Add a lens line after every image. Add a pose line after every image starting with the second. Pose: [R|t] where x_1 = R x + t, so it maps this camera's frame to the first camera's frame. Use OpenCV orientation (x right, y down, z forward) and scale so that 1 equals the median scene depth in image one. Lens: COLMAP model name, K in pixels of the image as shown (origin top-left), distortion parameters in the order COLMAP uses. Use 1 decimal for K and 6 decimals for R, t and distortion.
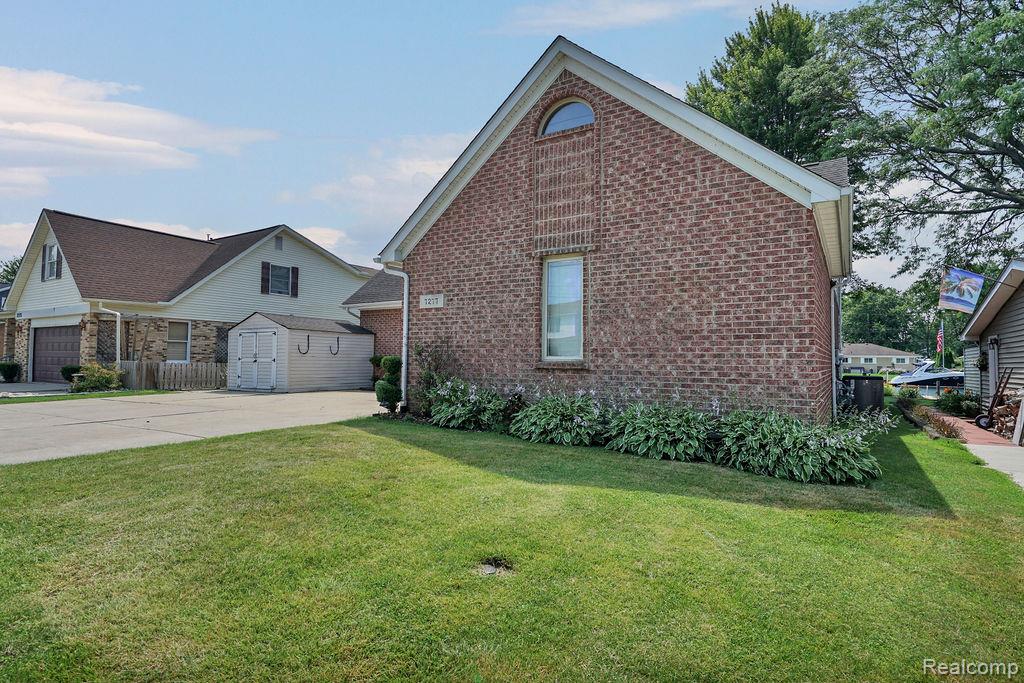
lens RADIAL K [[537.0, 0, 513.1], [0, 537.0, 340.2], [0, 0, 1]] dist [0.000451, 0.002242]
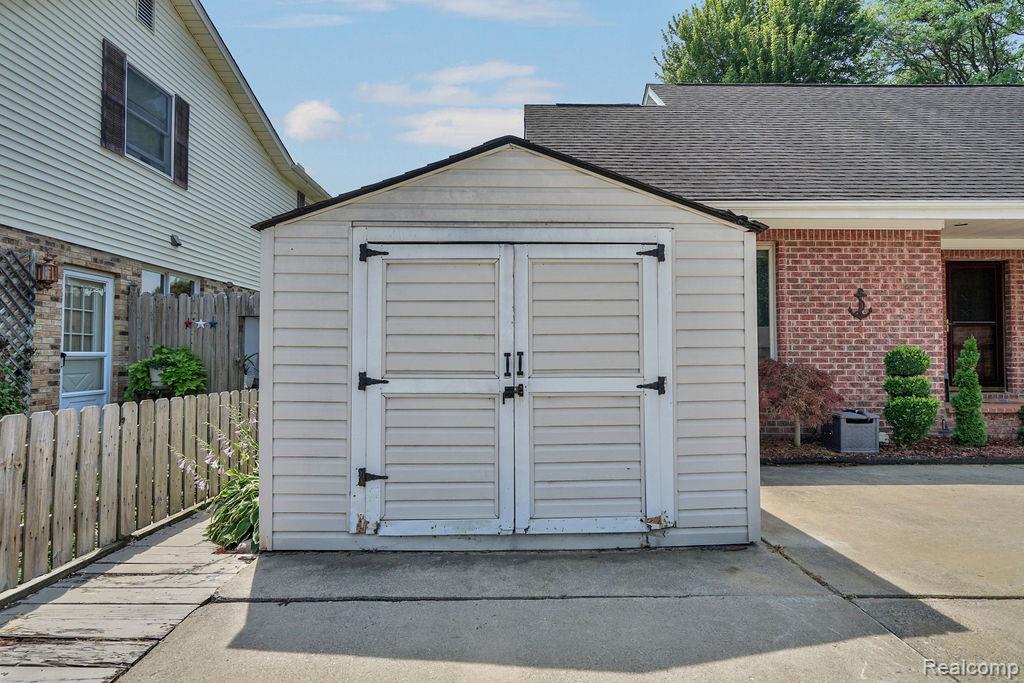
lens RADIAL K [[537.0, 0, 513.1], [0, 537.0, 340.2], [0, 0, 1]] dist [0.000451, 0.002242]
pose [[0.844019, 0.007989, 0.536254, -1.173619], [-0.014498, 0.999864, 0.007923, 0.038179], [-0.536118, -0.014462, 0.844019, 1.686586]]
